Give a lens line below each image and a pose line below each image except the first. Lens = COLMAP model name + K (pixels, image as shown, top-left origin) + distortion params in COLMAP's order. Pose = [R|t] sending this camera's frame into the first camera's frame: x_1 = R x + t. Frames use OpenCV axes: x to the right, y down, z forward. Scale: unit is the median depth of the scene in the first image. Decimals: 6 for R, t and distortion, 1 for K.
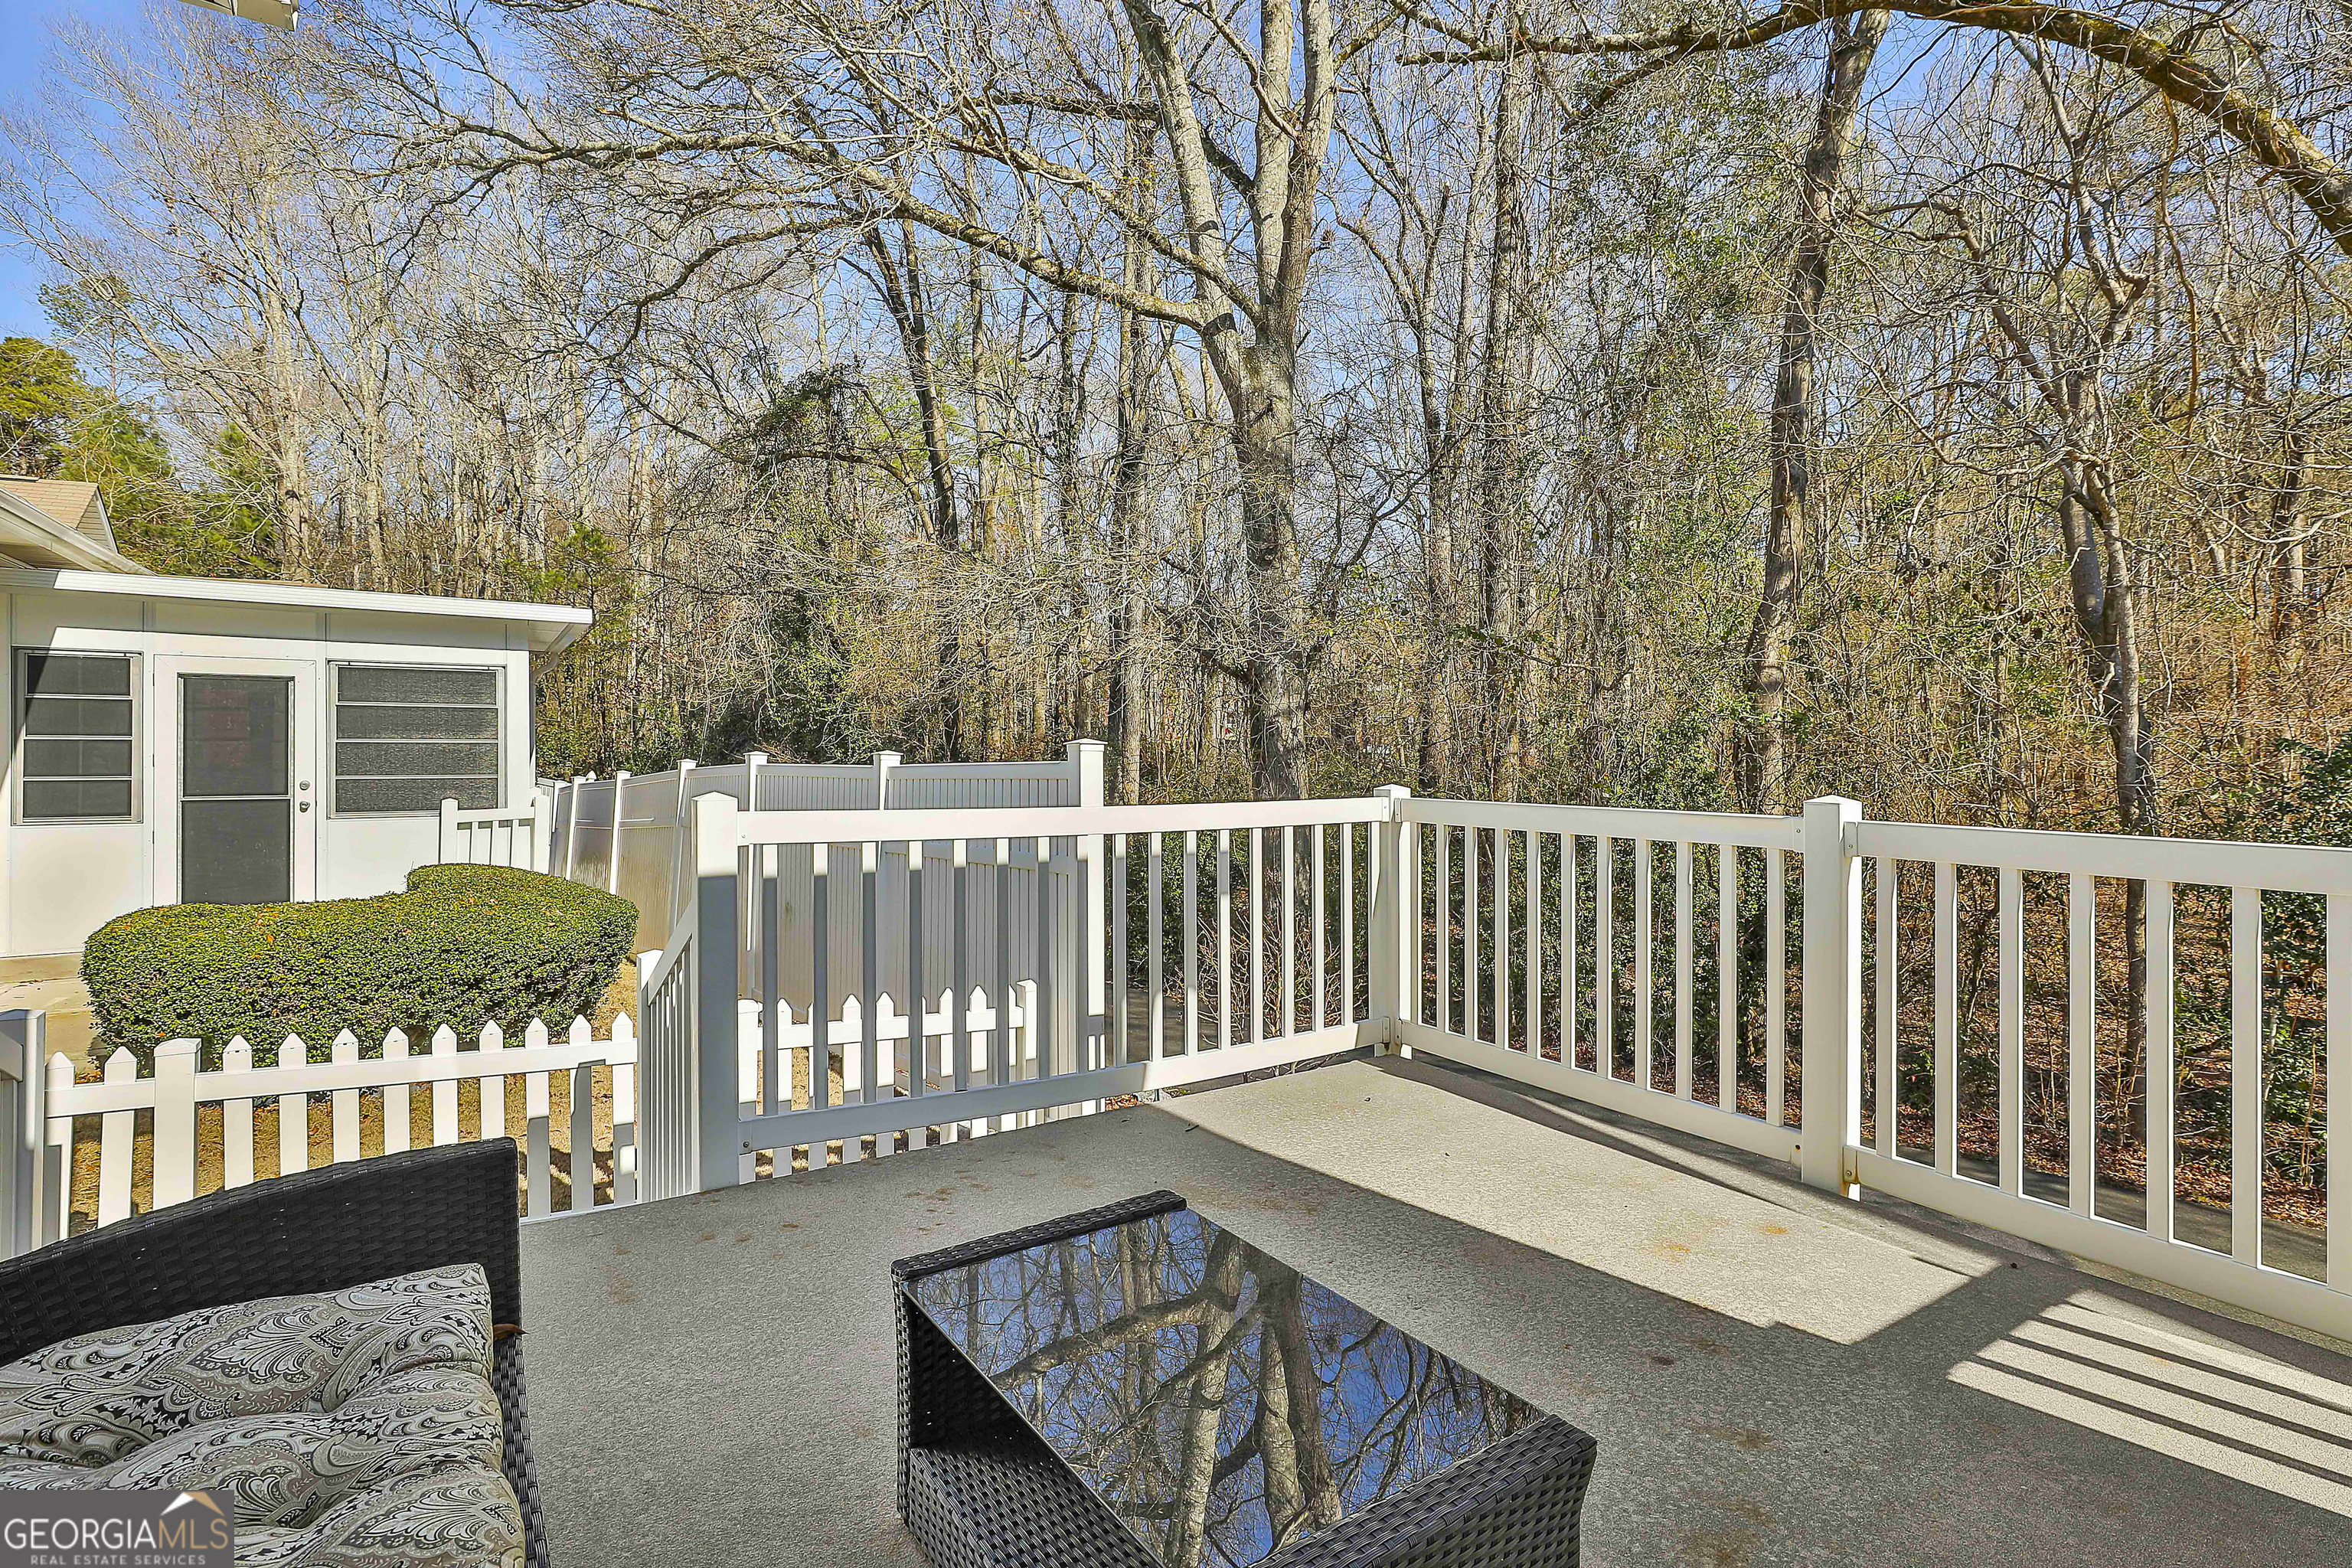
lens RADIAL K [[1127.5, 0, 1172.2], [0, 1127.5, 783.2], [0, 0, 1]] dist [-0.006687, 0.004778]
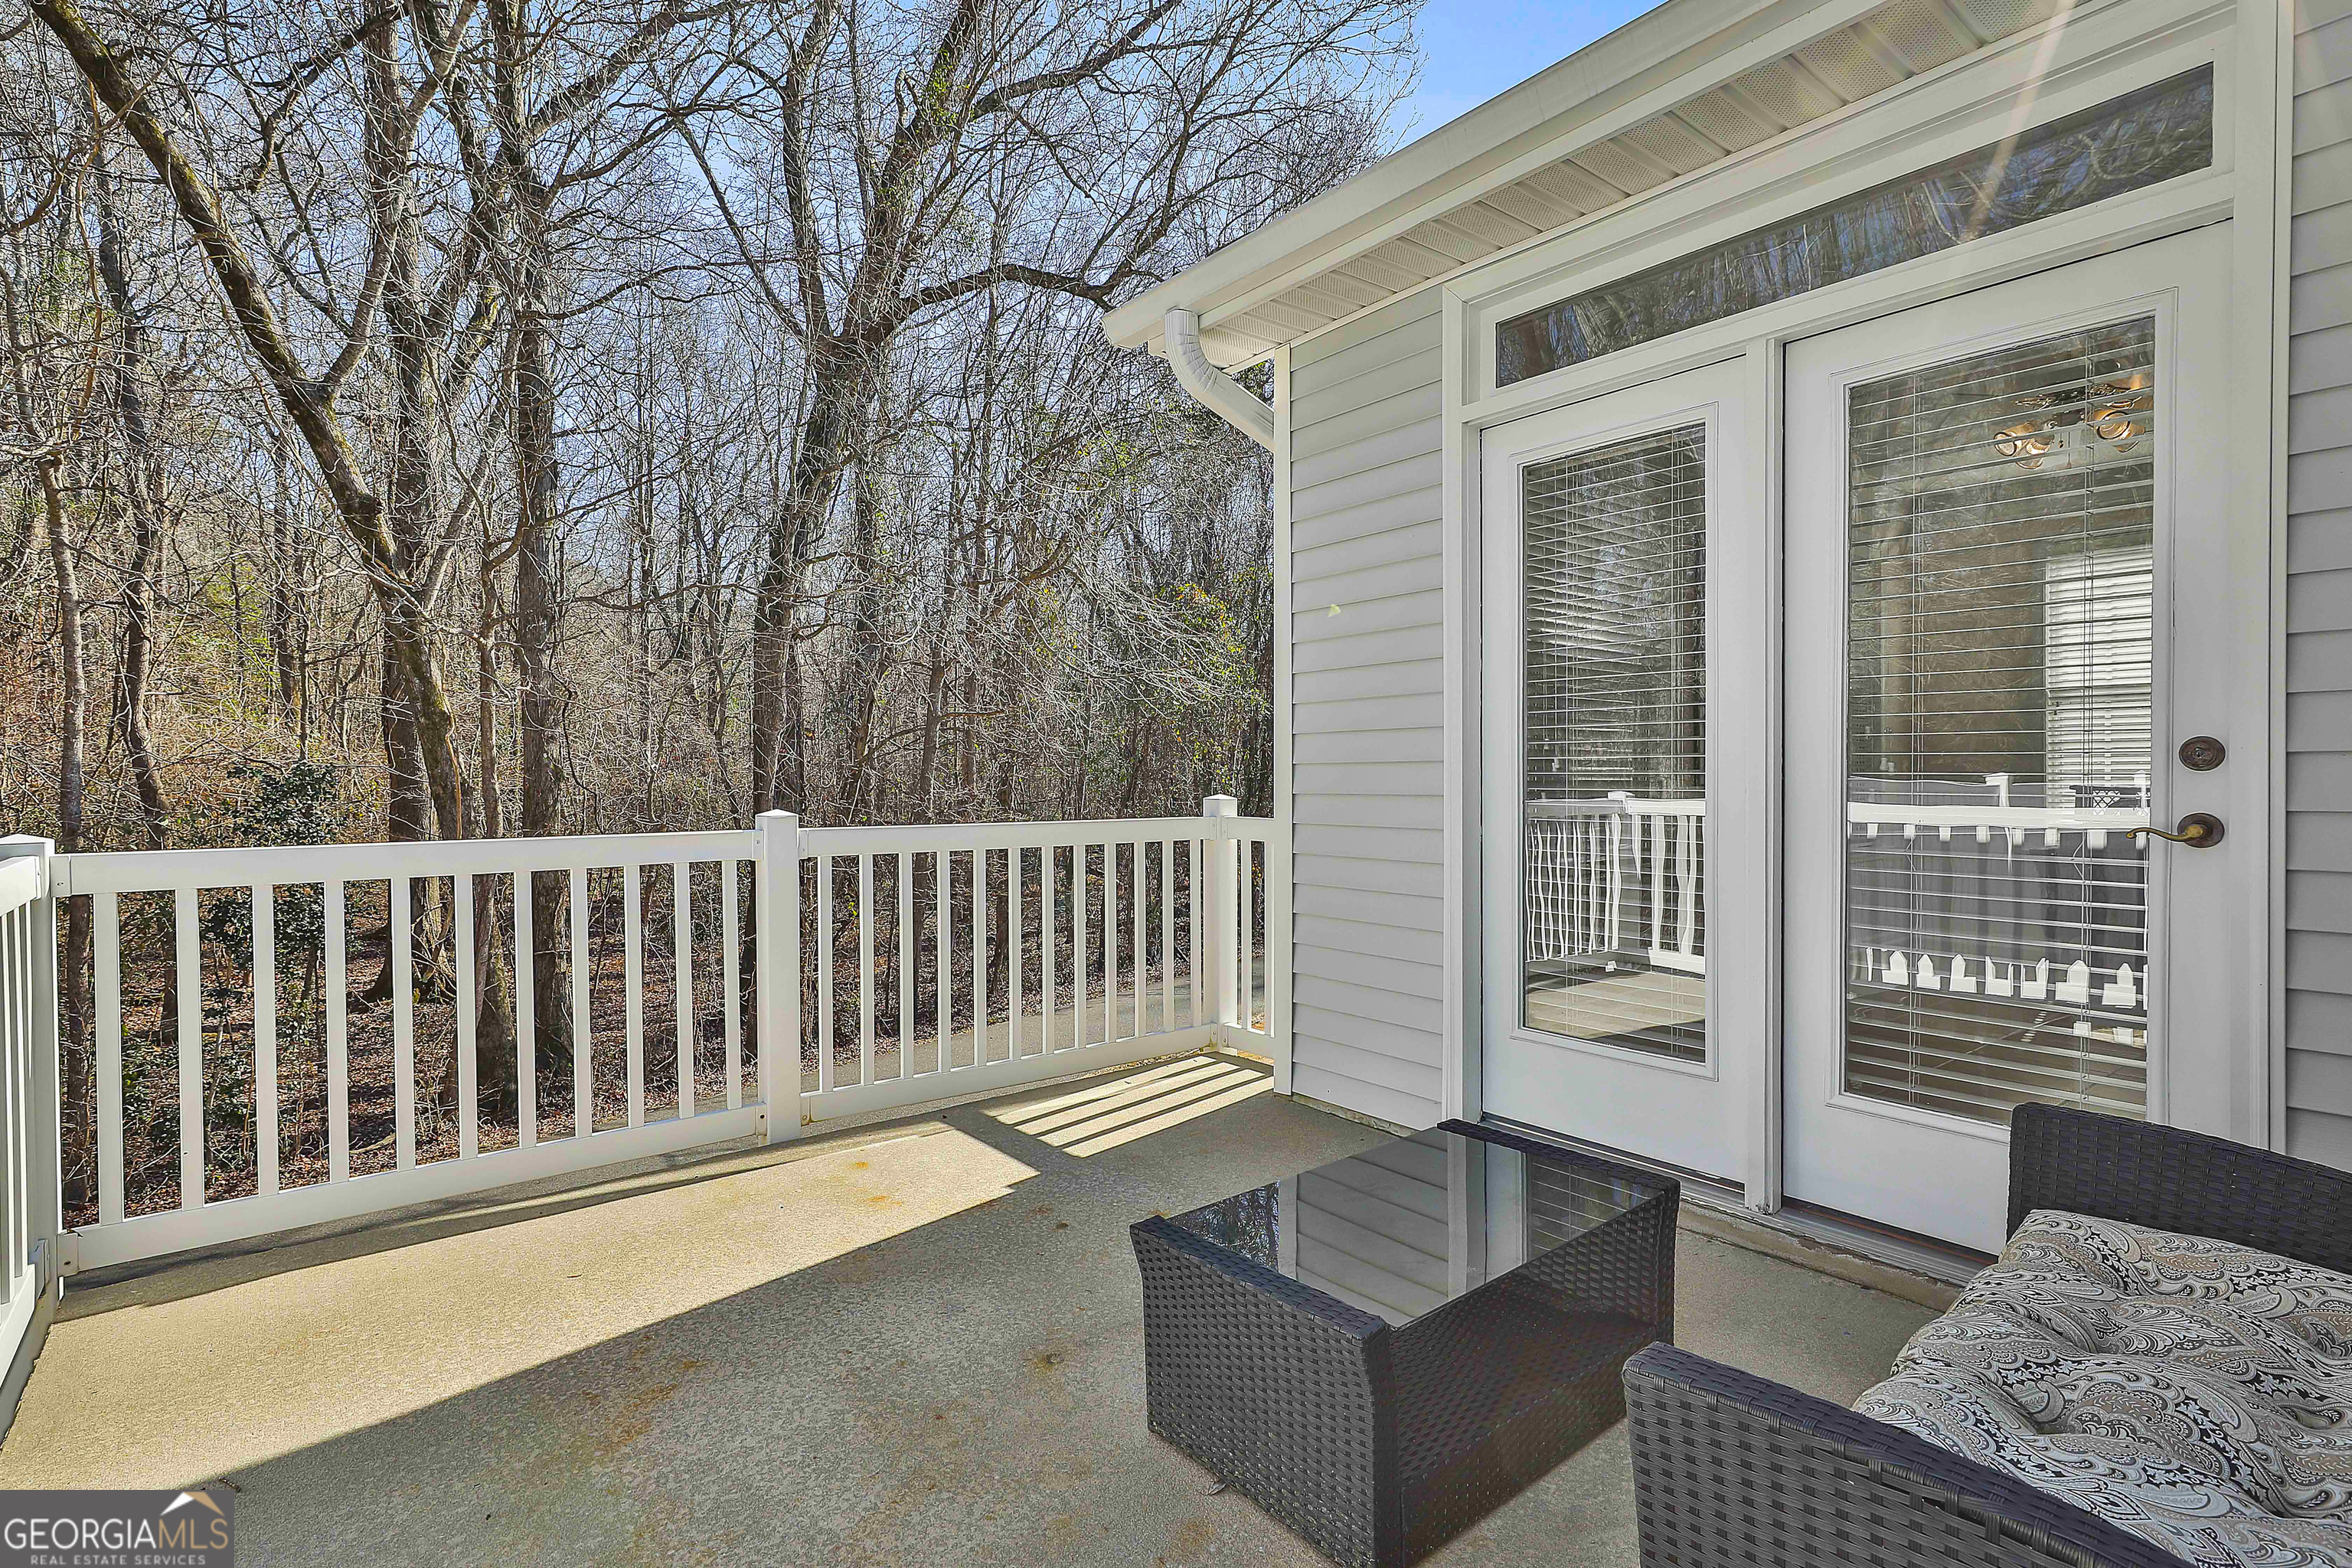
lens RADIAL K [[1127.5, 0, 1173.1], [0, 1127.5, 791.6], [0, 0, 1]] dist [-0.006687, 0.004778]
pose [[-0.169924, 0.000719, 0.985457, -0.804219], [0.006411, 0.999979, 0.000376, -0.011207], [-0.985436, 0.006381, -0.169925, 0.942336]]
